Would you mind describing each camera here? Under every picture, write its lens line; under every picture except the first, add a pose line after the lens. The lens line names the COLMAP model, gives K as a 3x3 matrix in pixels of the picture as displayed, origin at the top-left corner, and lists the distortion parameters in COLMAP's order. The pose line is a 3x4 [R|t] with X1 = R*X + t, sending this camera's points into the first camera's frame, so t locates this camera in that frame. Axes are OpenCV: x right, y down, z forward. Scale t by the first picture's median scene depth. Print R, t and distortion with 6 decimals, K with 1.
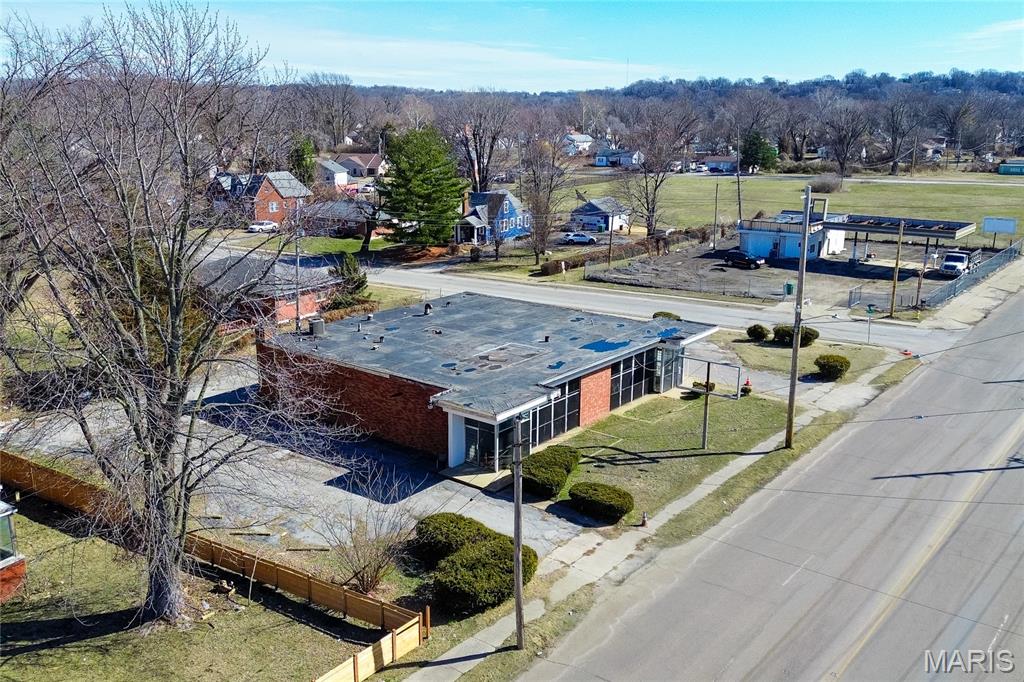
lens RADIAL K [[929.1, 0, 512.0], [0, 929.1, 341.0], [0, 0, 1]] dist [0.038098, -0.006133]
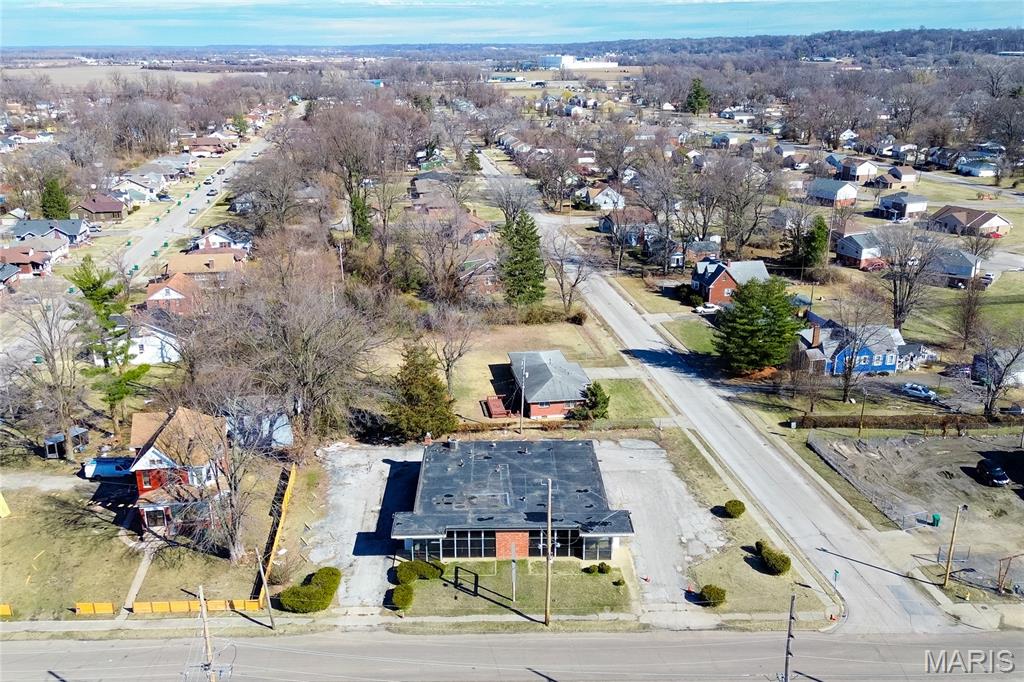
lens RADIAL K [[874.7, 0, 505.6], [0, 874.7, 339.0], [0, 0, 1]] dist [0.042017, -0.001120]
pose [[0.632182, 0.241366, -0.736267, 1.197919], [-0.185571, 0.969752, 0.158572, -0.567750], [0.752270, 0.036383, 0.657850, -0.068479]]
